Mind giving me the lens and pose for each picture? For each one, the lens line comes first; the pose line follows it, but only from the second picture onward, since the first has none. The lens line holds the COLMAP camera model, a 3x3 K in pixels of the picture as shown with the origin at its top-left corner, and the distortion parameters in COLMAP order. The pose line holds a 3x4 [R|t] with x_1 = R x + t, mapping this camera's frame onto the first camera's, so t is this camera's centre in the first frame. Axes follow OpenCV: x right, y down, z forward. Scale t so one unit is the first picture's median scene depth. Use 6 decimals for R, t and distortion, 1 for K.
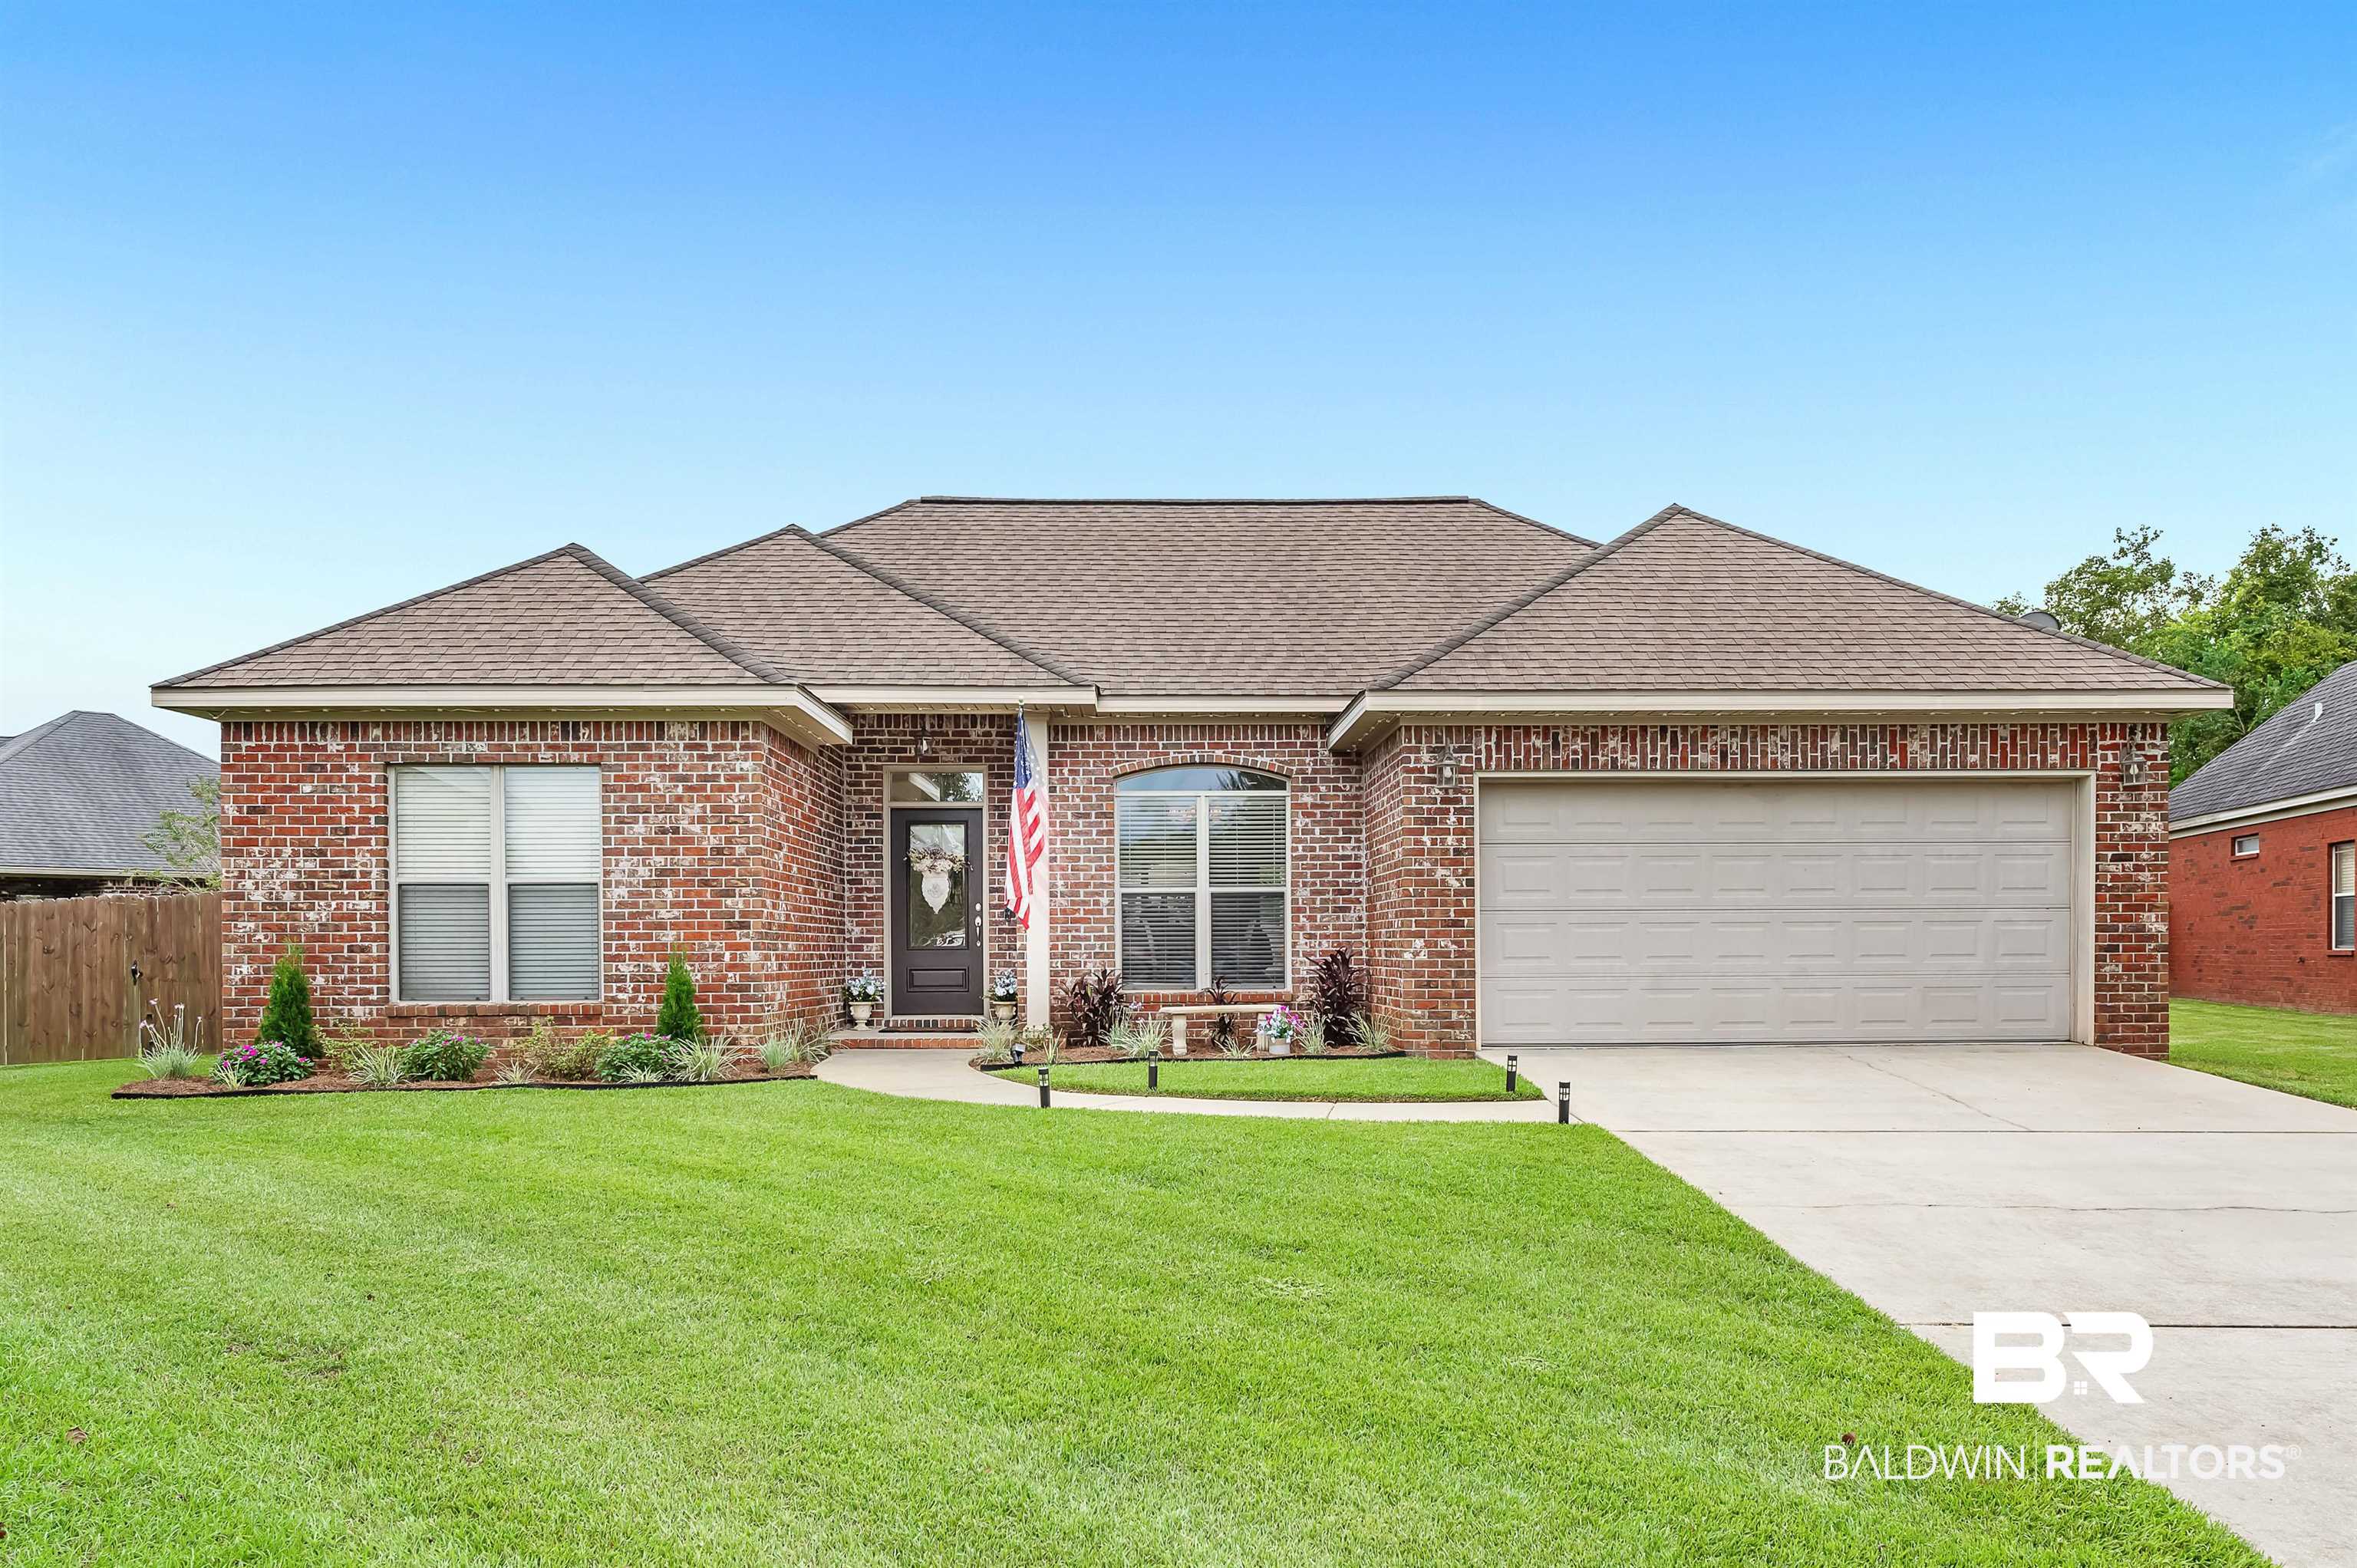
lens RADIAL K [[1771.6, 0, 1293.3], [0, 1771.6, 919.2], [0, 0, 1]] dist [-0.001053, -0.003012]
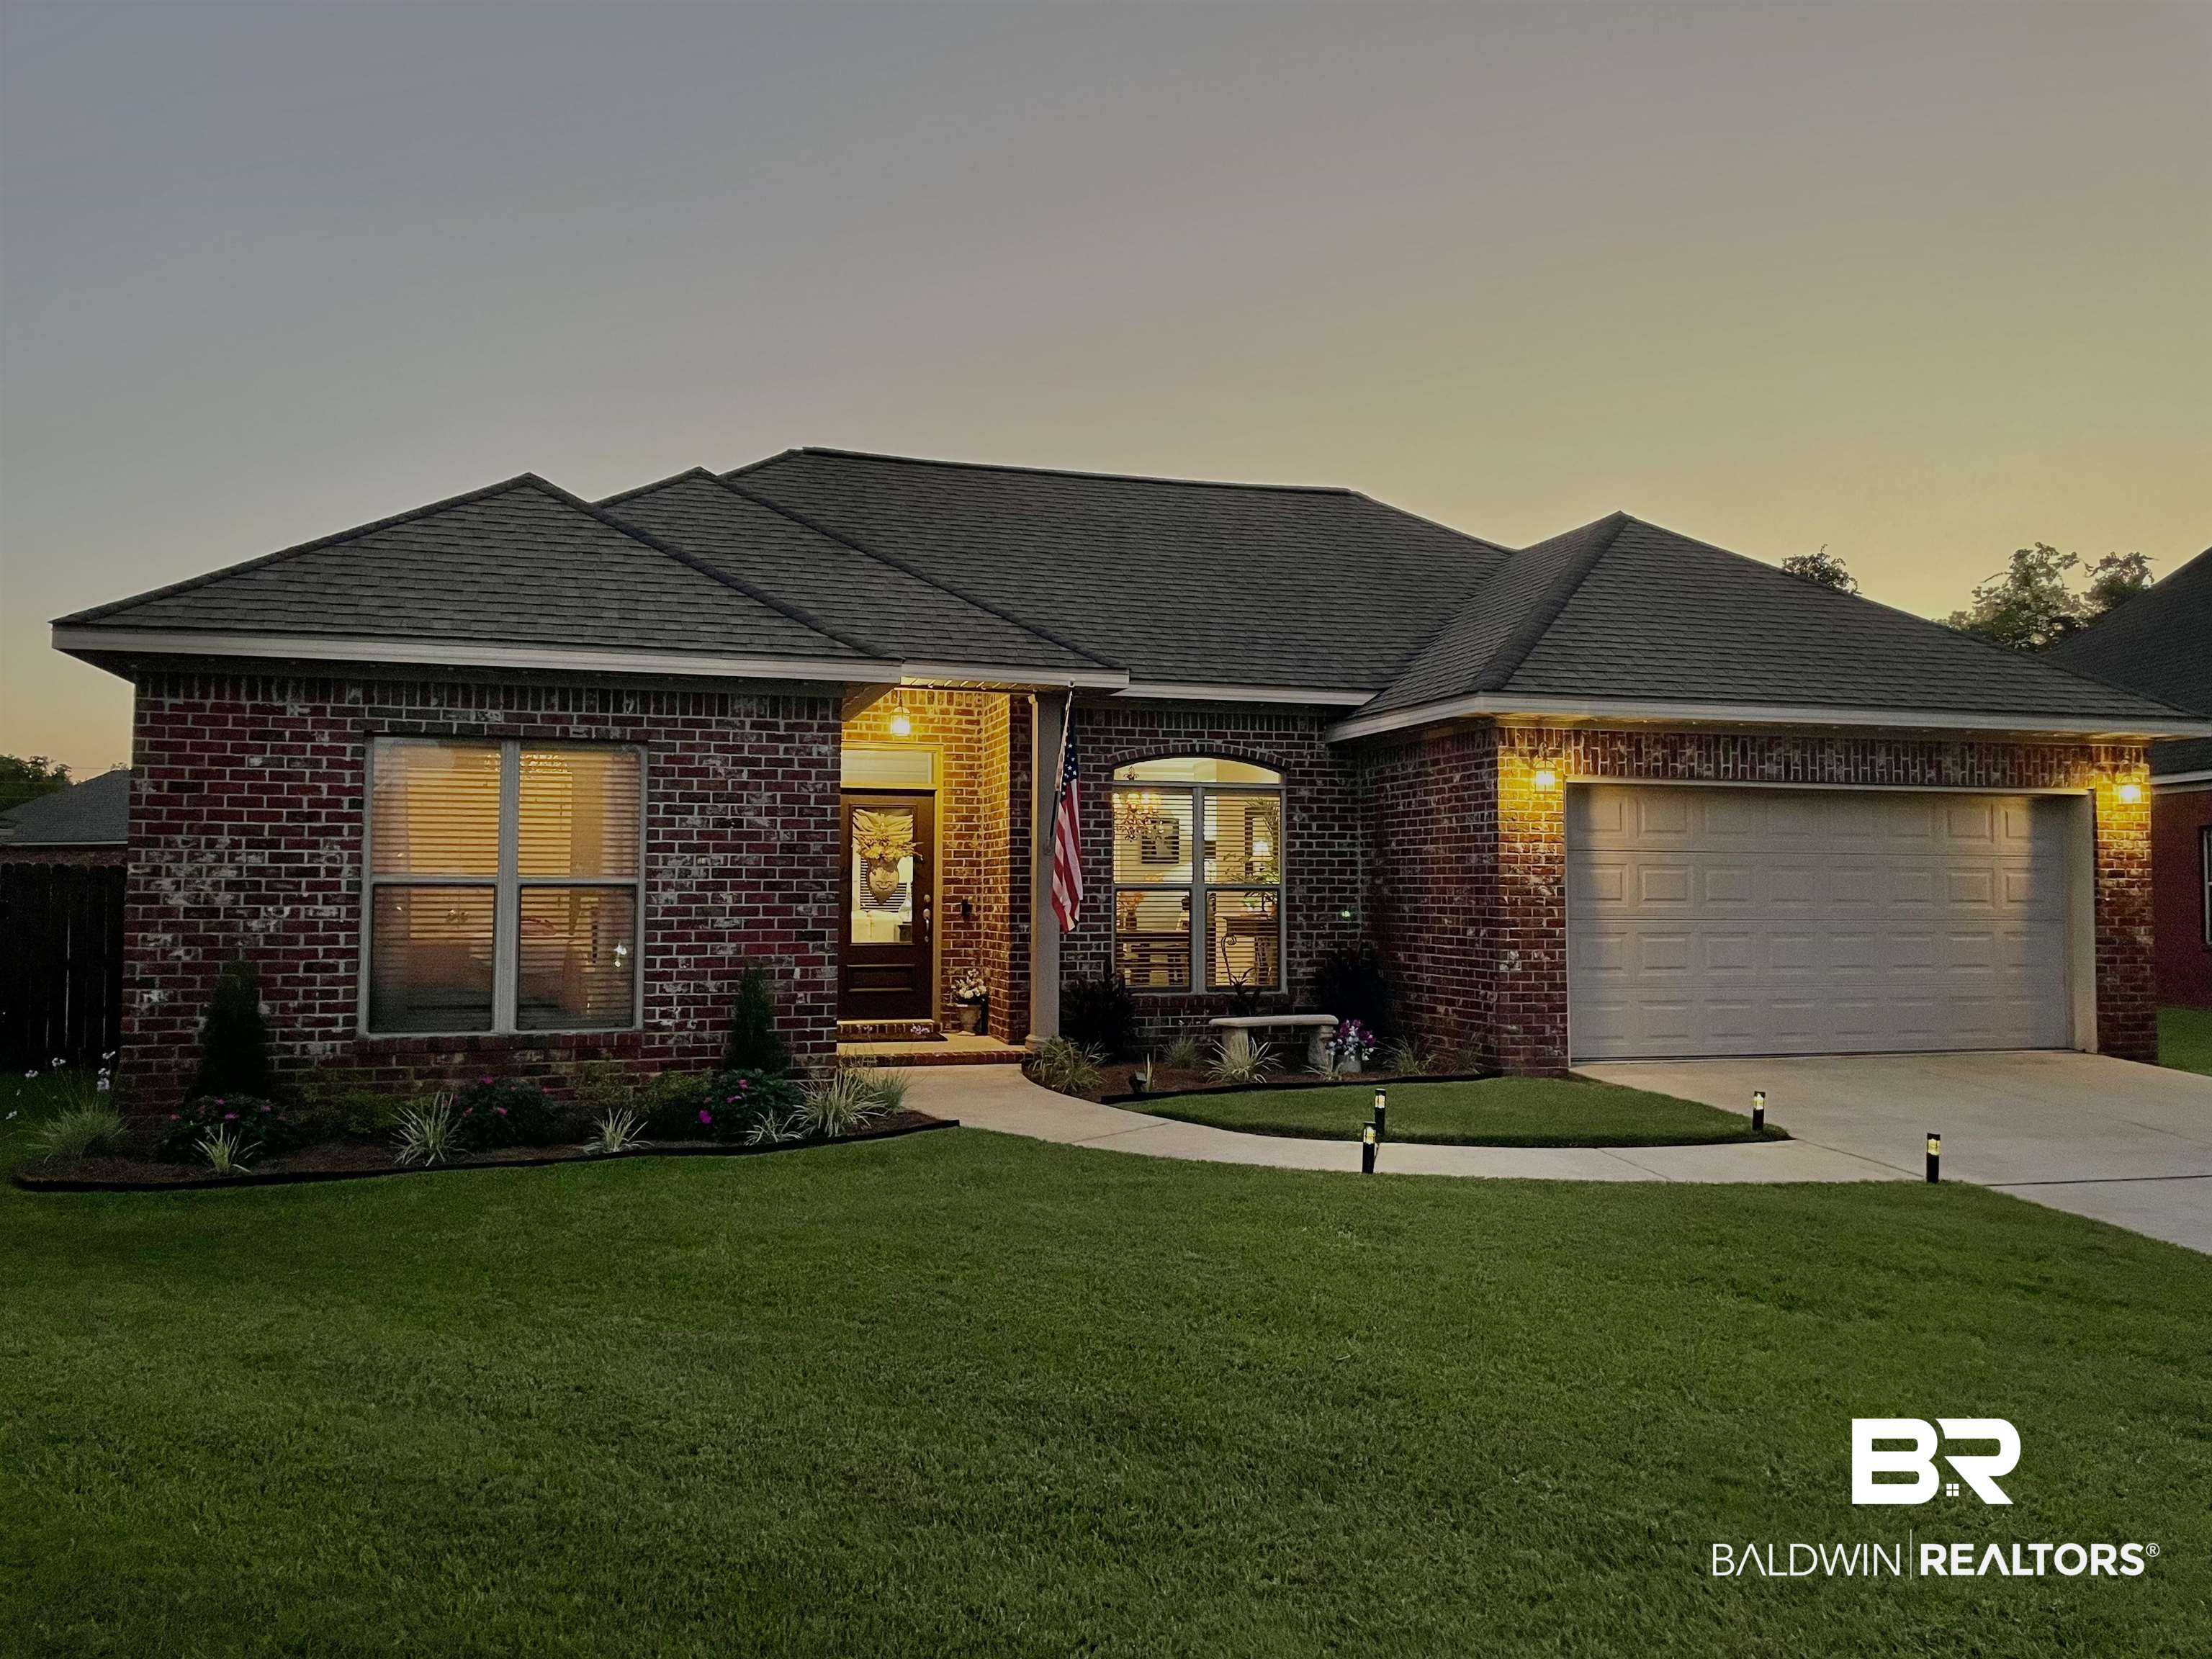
lens RADIAL K [[1643.0, 0, 1172.5], [0, 1643.0, 785.9], [0, 0, 1]] dist [0.079978, -0.082606]
pose [[0.968632, 0.025738, 0.247165, -0.329079], [-0.013536, 0.998610, -0.050939, -0.029345], [-0.248132, 0.045996, 0.967634, 0.178758]]
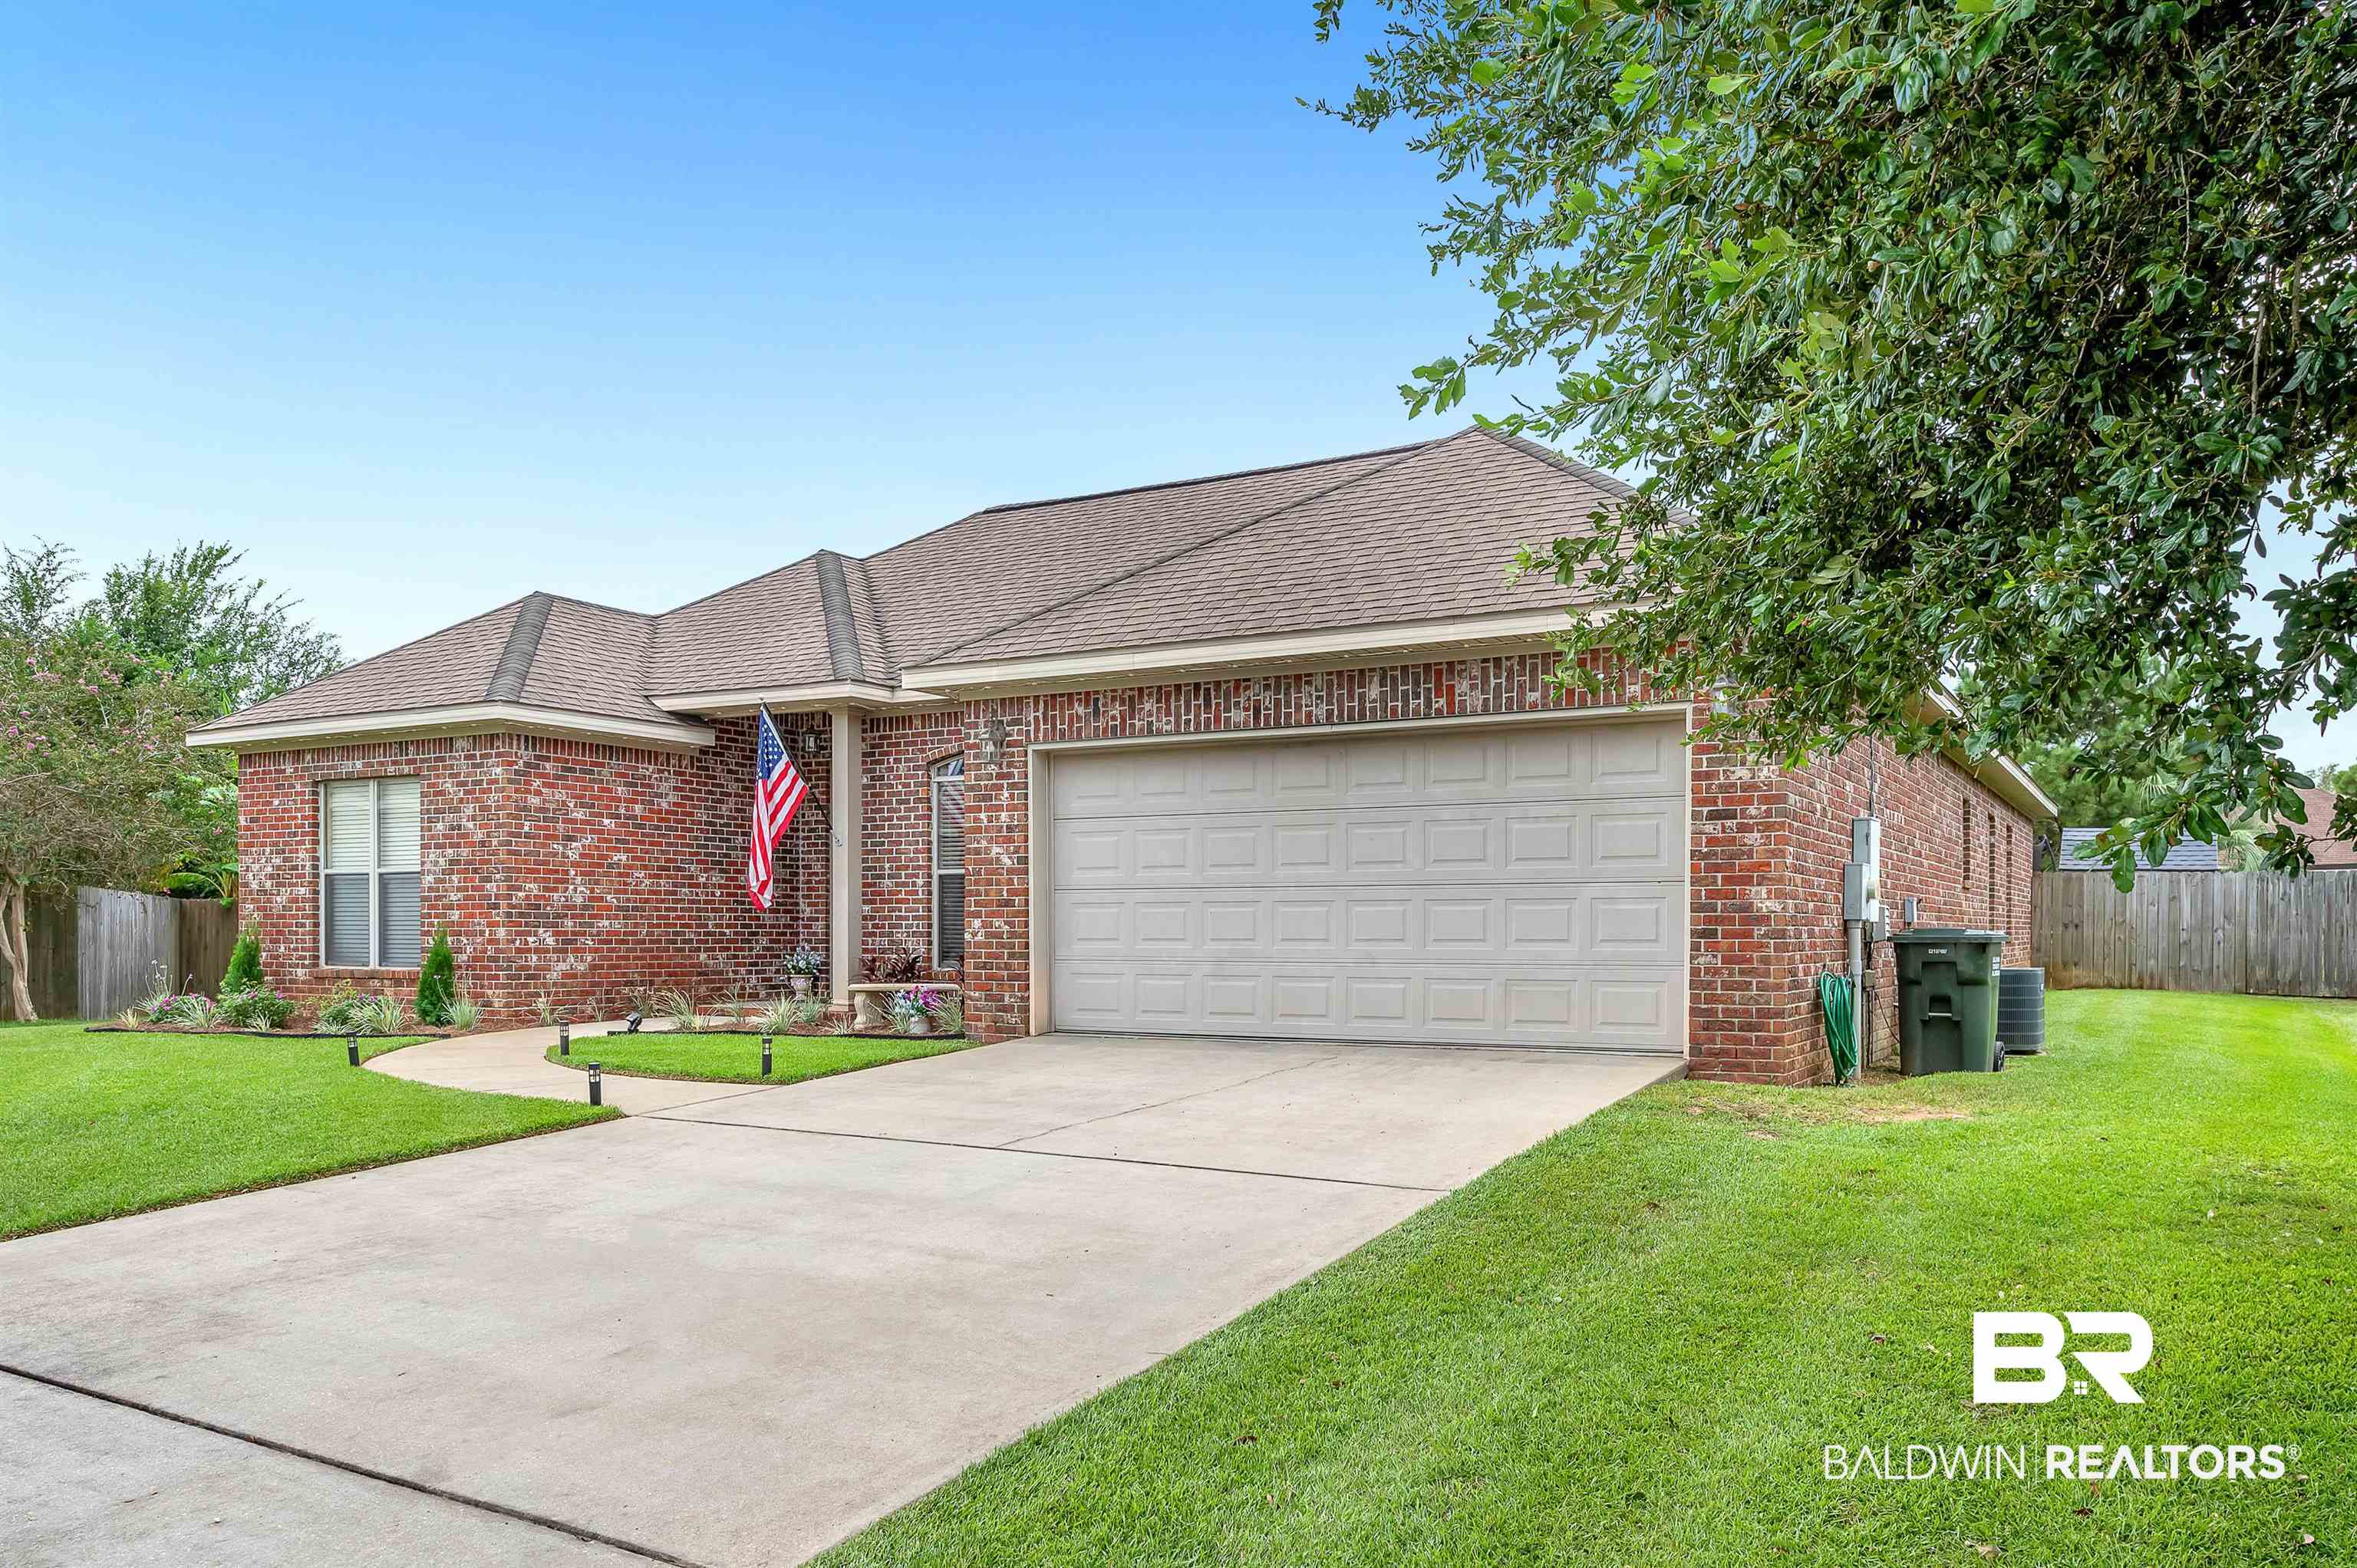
lens RADIAL K [[1771.6, 0, 1256.2], [0, 1771.6, 890.5], [0, 0, 1]] dist [-0.001053, -0.003012]
pose [[0.850671, -0.005892, -0.525666, 0.711626], [0.004991, 0.999983, -0.003132, -0.000743], [0.525675, 0.000041, 0.850685, 0.250963]]
